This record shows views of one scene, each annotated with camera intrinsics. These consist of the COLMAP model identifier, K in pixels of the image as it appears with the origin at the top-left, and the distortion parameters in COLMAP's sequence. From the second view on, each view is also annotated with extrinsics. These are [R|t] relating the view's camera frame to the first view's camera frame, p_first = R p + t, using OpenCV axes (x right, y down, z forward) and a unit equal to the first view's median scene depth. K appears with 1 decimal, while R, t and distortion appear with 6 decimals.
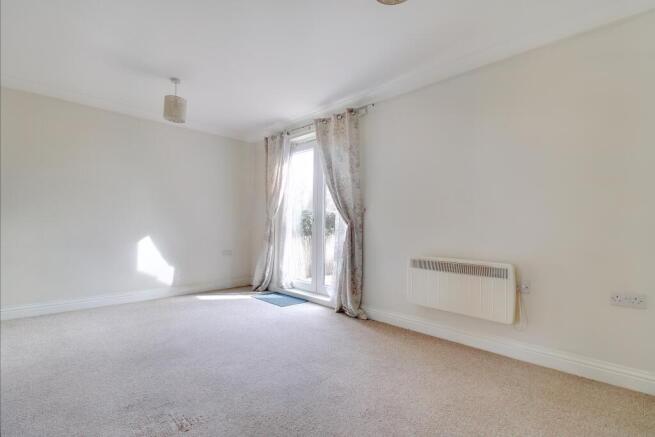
lens RADIAL K [[315.3, 0, 327.3], [0, 315.3, 220.3], [0, 0, 1]] dist [-0.004214, -0.001268]
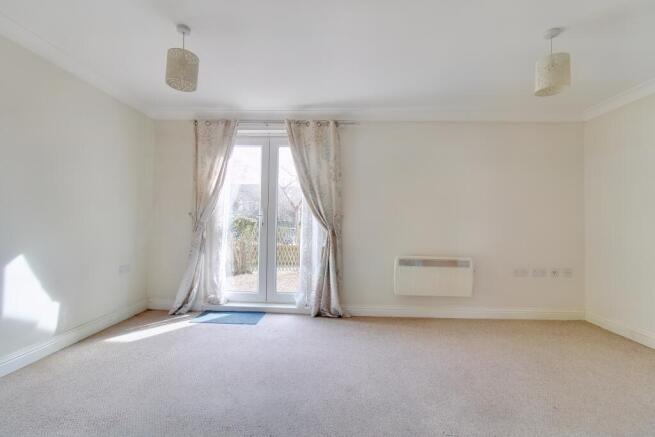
lens RADIAL K [[315.3, 0, 325.6], [0, 315.3, 216.0], [0, 0, 1]] dist [-0.004214, -0.001268]
pose [[0.729532, 0.012223, 0.683838, -0.600473], [-0.017095, 0.999854, 0.000366, -0.031085], [-0.683733, -0.011957, 0.729634, 0.227560]]
